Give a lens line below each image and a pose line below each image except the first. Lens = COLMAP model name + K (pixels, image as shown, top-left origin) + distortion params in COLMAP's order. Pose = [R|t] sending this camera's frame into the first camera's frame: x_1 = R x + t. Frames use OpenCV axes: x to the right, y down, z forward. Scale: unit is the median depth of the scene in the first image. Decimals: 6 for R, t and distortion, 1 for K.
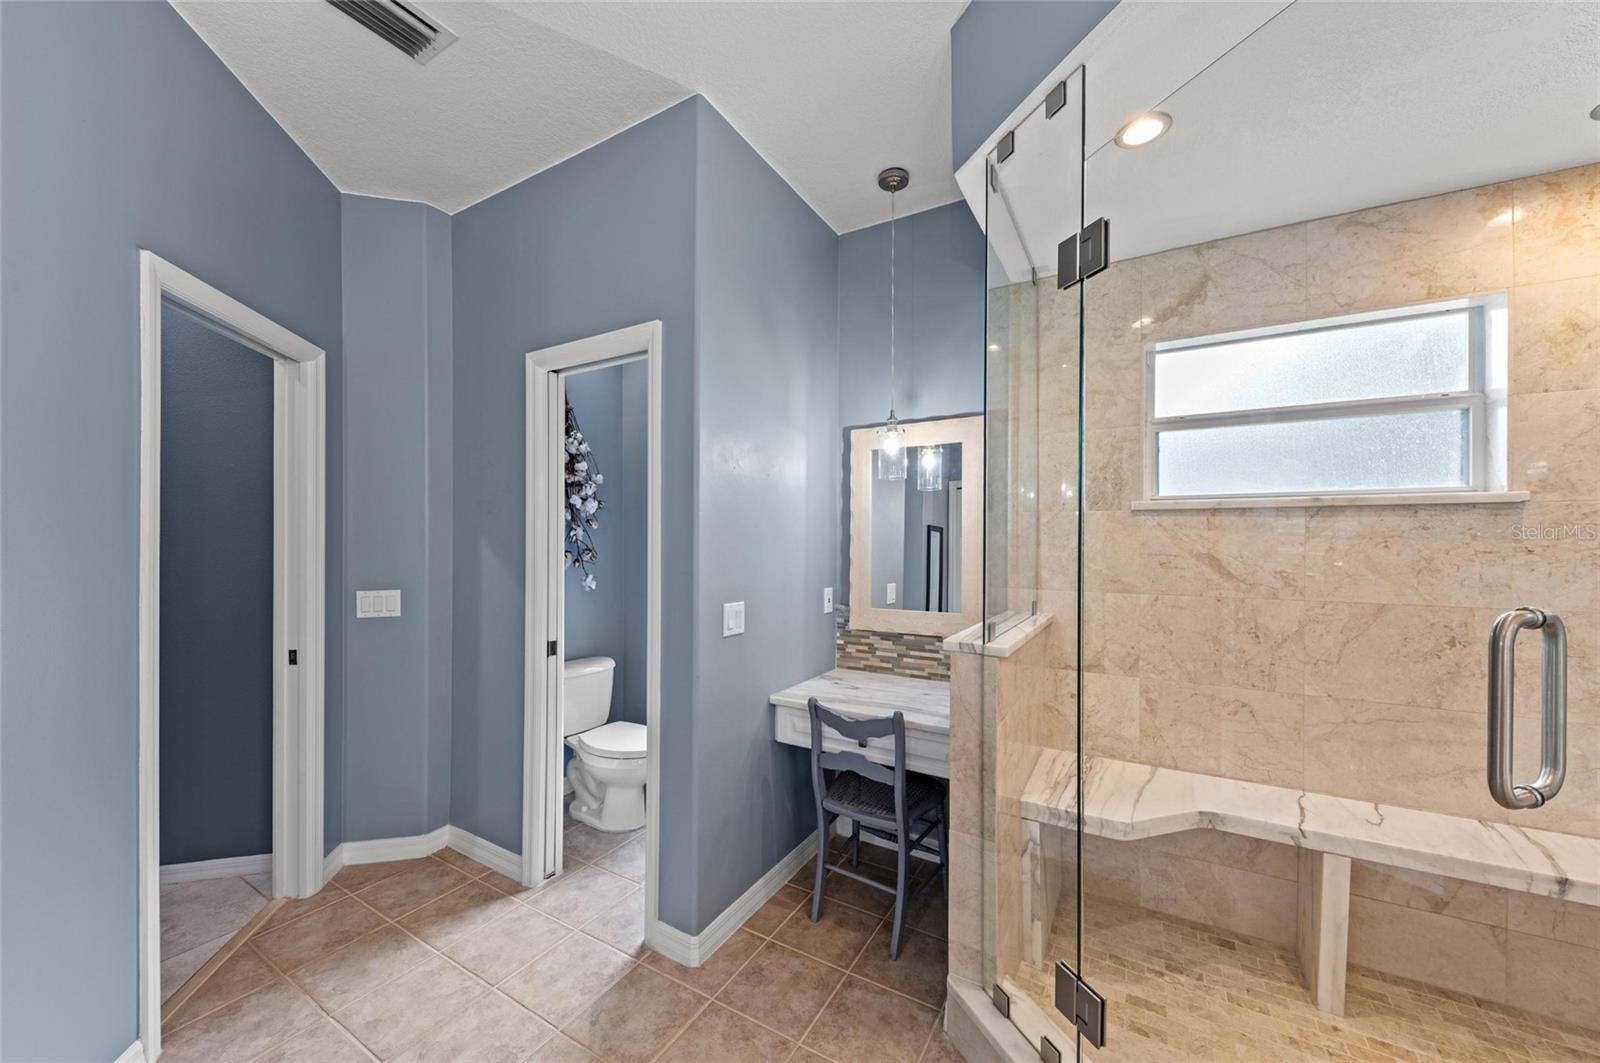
lens RADIAL K [[560.0, 0, 801.3], [0, 560.0, 541.3], [0, 0, 1]] dist [-0.000082, -0.000159]
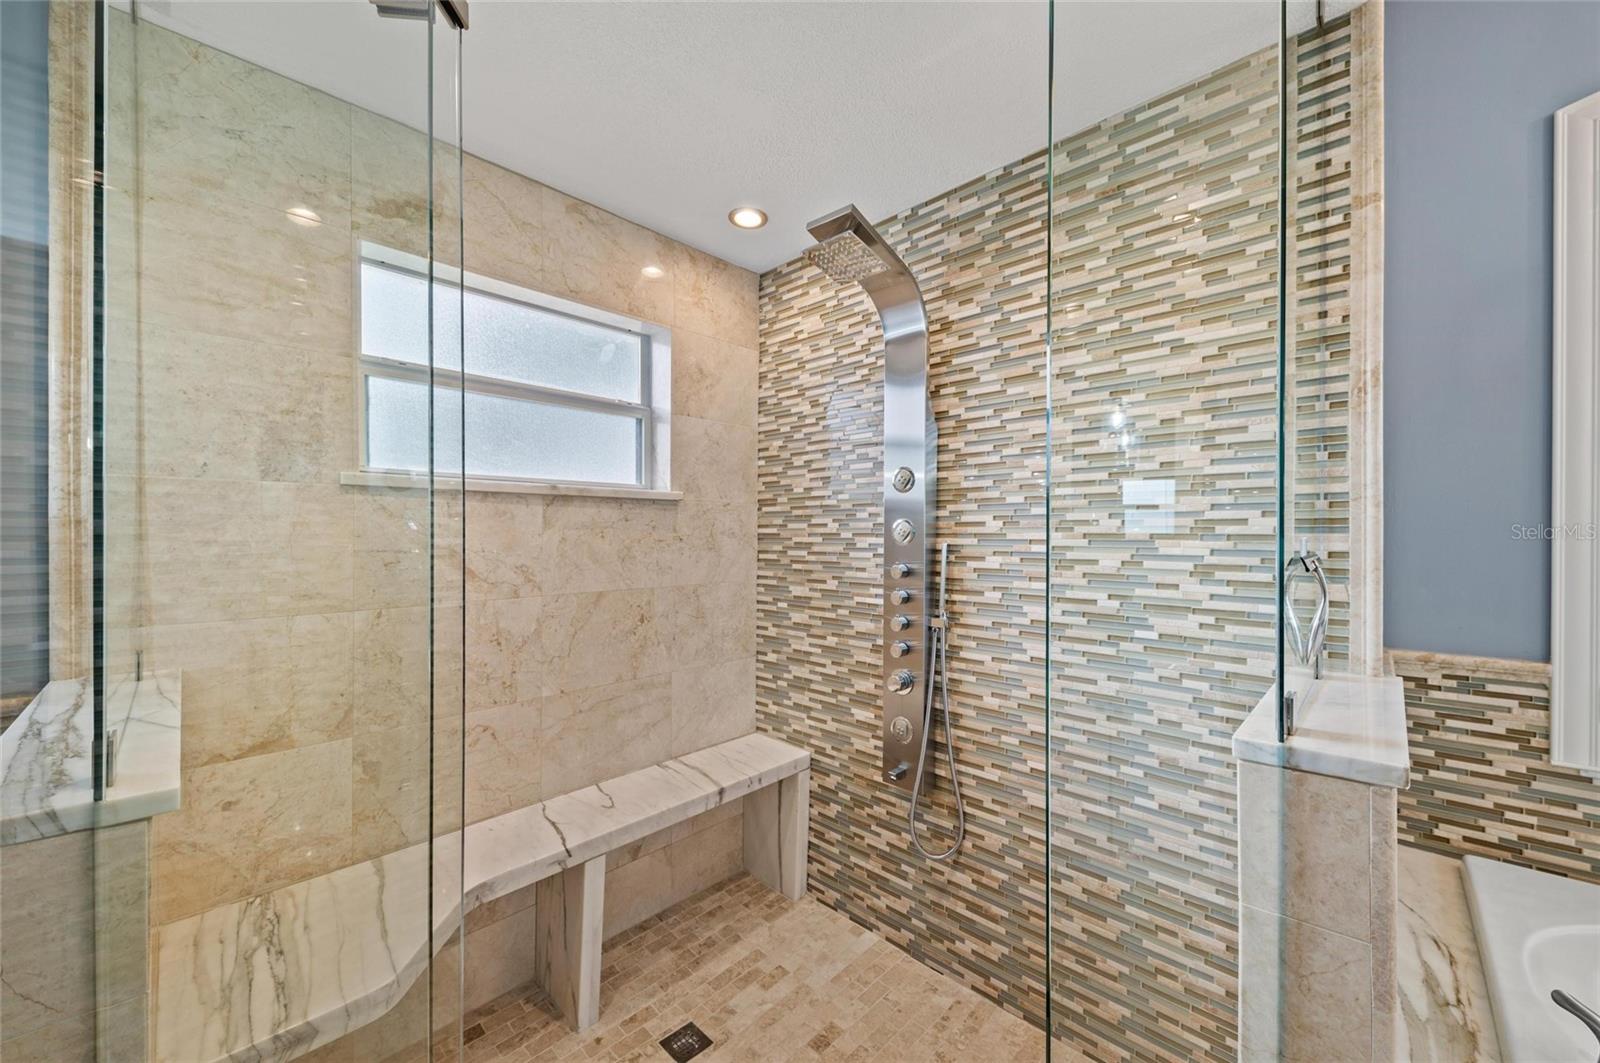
lens RADIAL K [[617.9, 0, 869.1], [0, 617.9, 535.7], [0, 0, 1]] dist [0.008649, -0.004365]
pose [[0.216261, -0.008603, 0.976298, 0.018497], [-0.001906, 0.999956, 0.009234, -0.003777], [-0.976334, -0.003858, 0.216235, 0.252232]]
